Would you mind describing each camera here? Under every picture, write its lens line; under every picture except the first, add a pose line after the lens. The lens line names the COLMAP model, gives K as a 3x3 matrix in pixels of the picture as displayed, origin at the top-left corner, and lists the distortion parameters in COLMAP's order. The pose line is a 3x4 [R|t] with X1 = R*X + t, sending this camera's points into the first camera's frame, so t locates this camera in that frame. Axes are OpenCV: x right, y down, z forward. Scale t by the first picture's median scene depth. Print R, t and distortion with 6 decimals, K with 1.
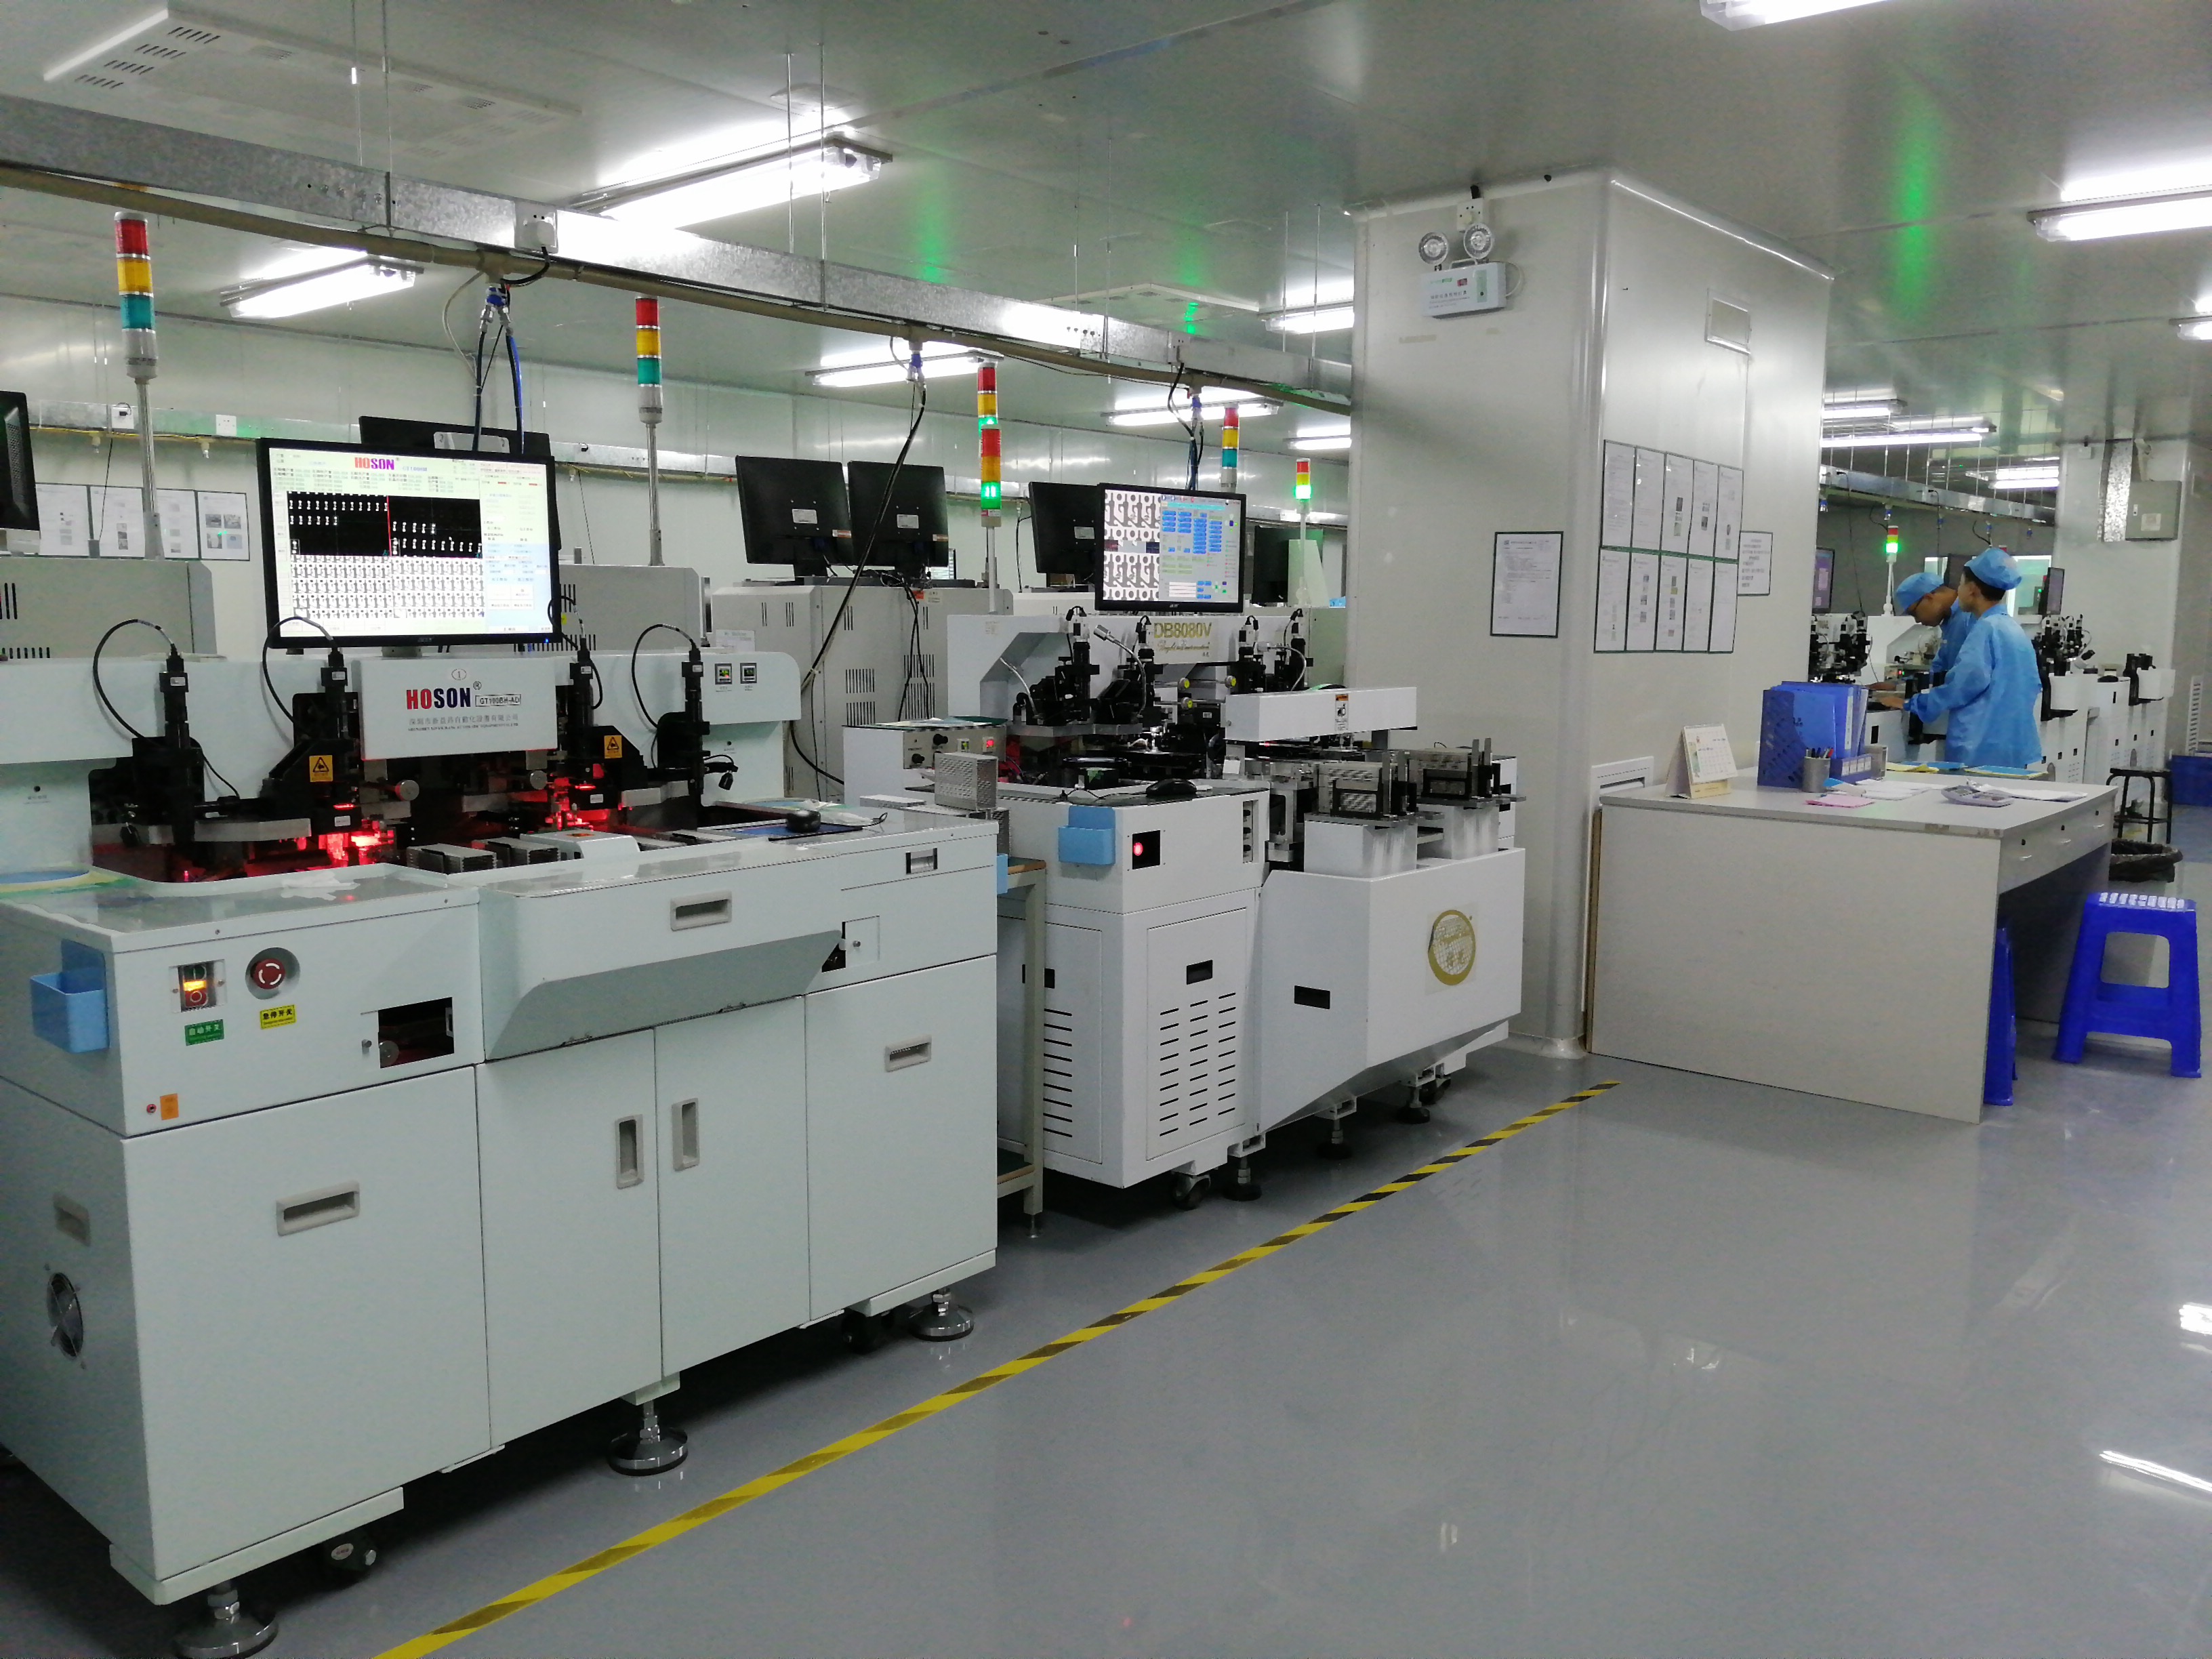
lens RADIAL K [[1738.6, 0, 1108.9], [0, 1738.6, 829.5], [0, 0, 1]] dist [0.021781, -0.040474]
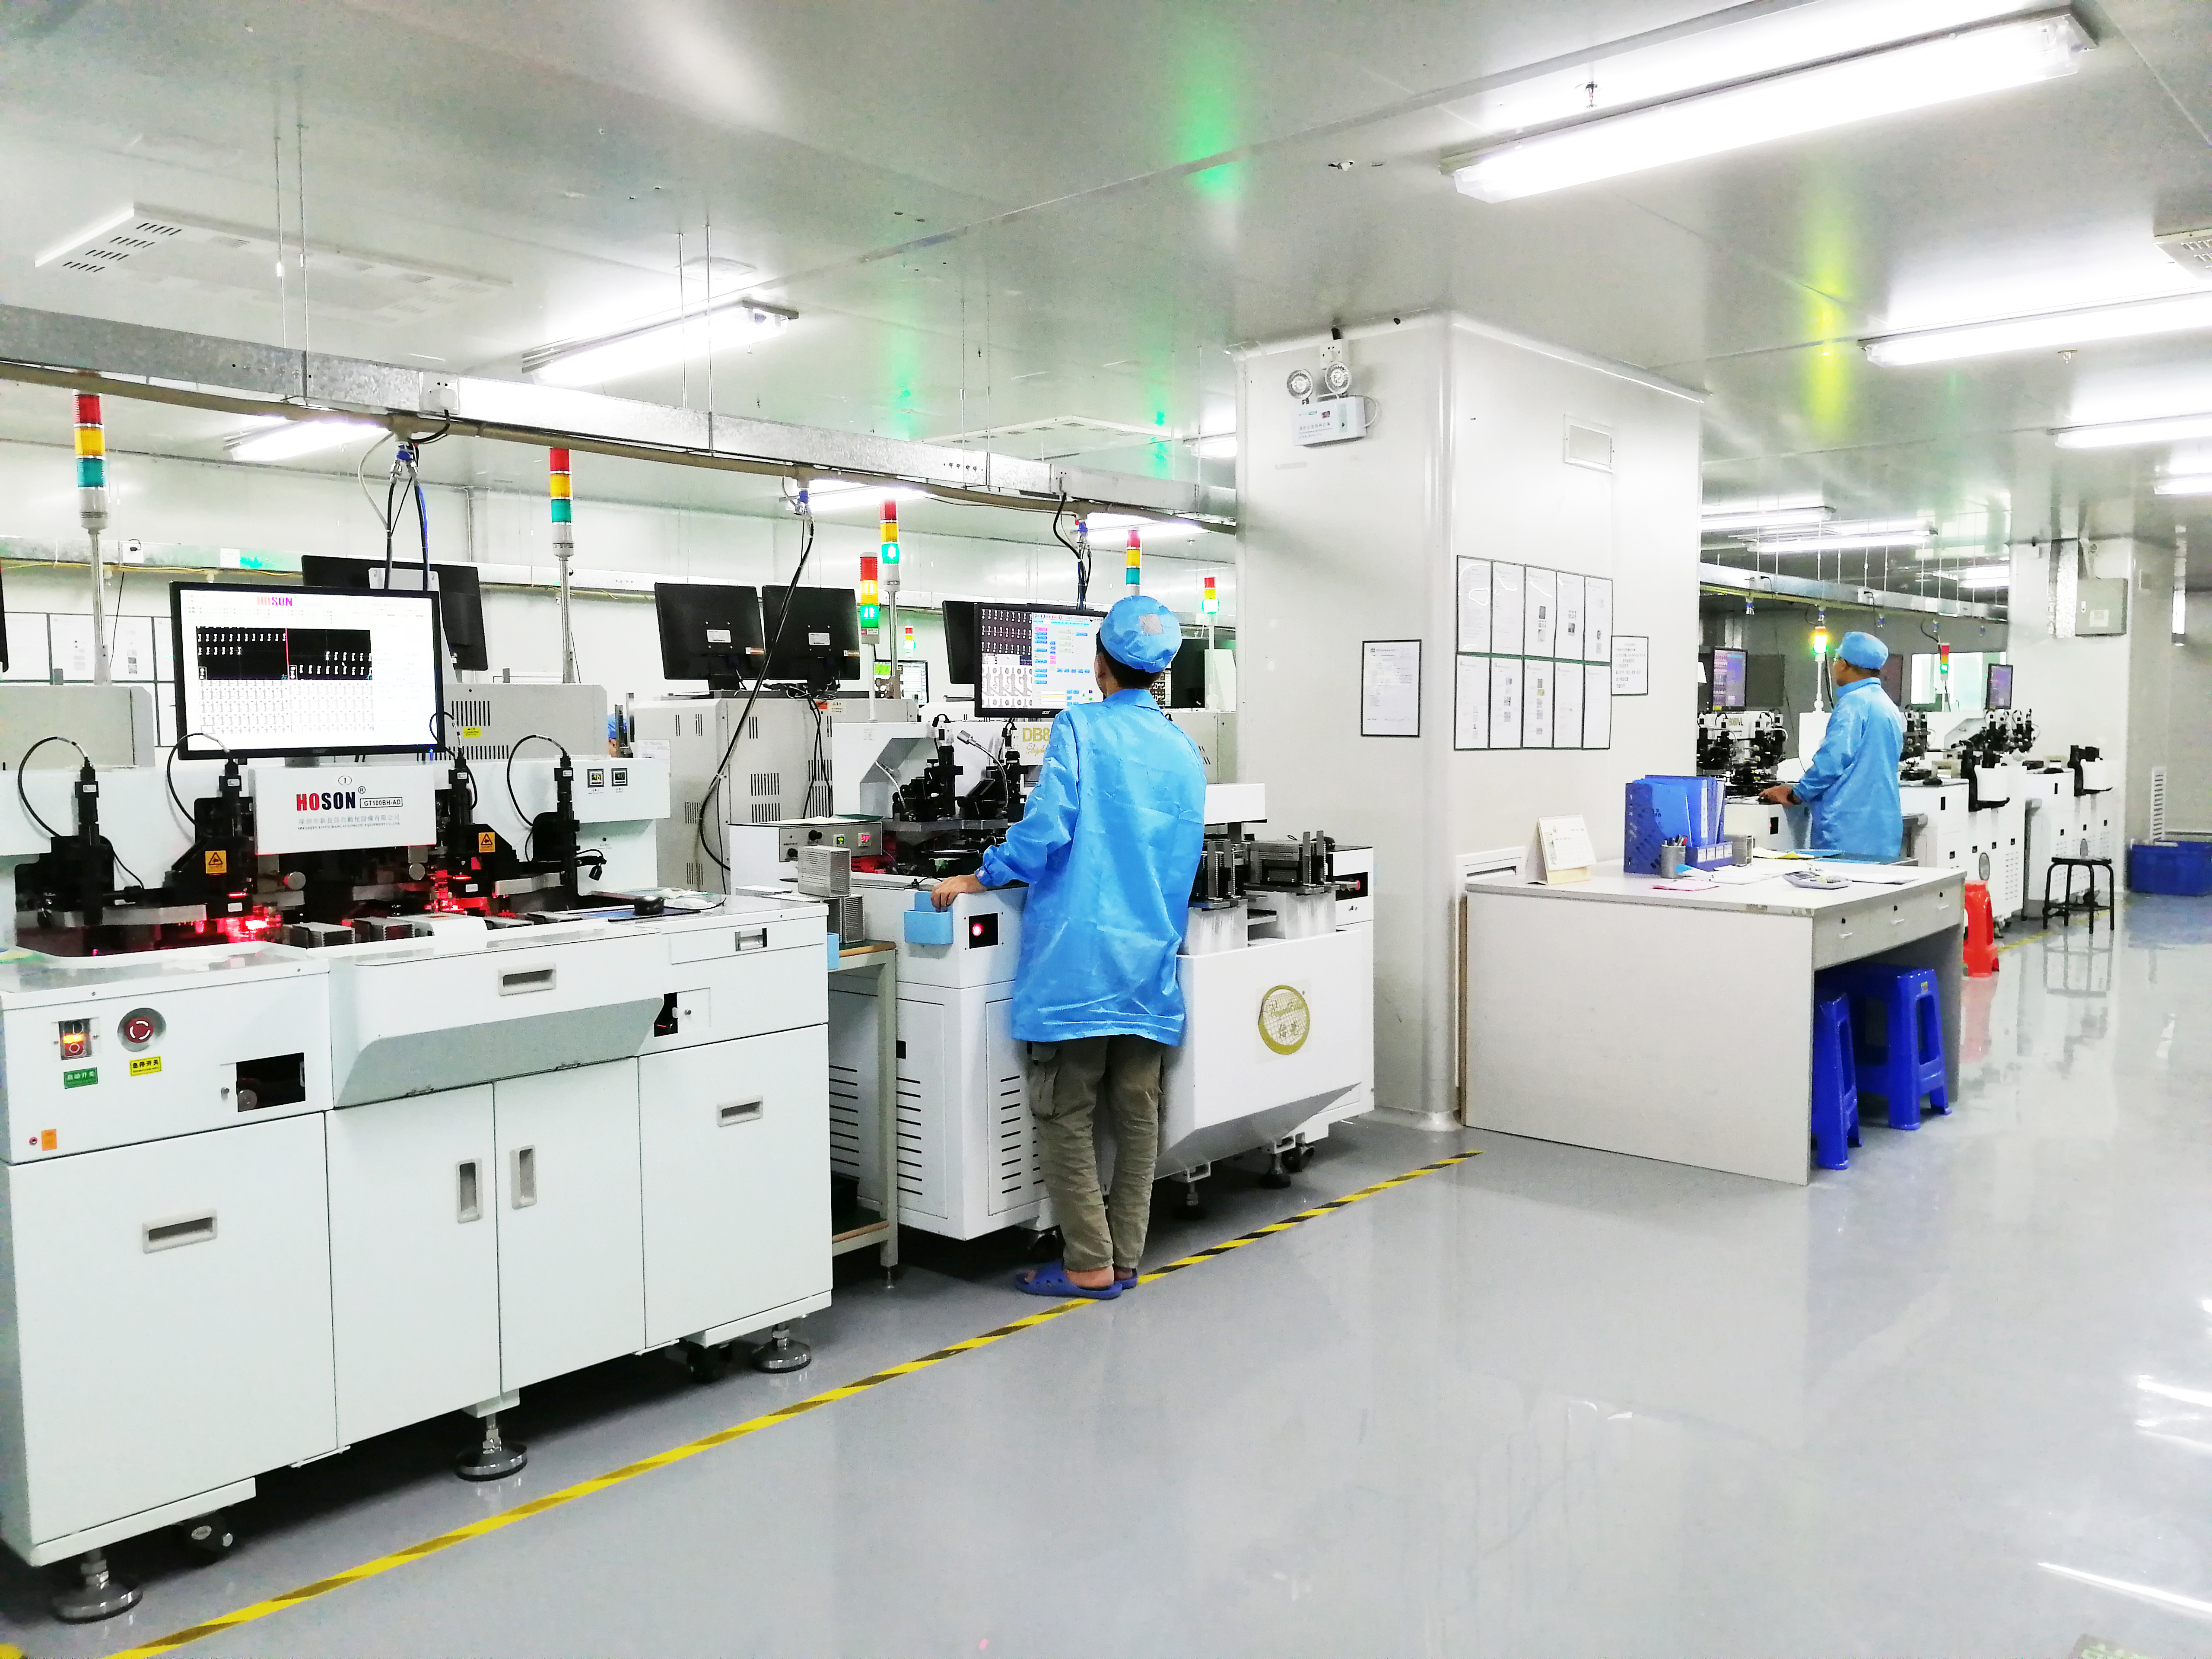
lens RADIAL K [[1738.6, 0, 1107.0], [0, 1738.6, 829.2], [0, 0, 1]] dist [0.021781, -0.040474]
pose [[0.999655, -0.011978, -0.023375, 0.113774], [0.010531, 0.998076, -0.061094, 0.013729], [0.024062, 0.060827, 0.997858, -0.099776]]
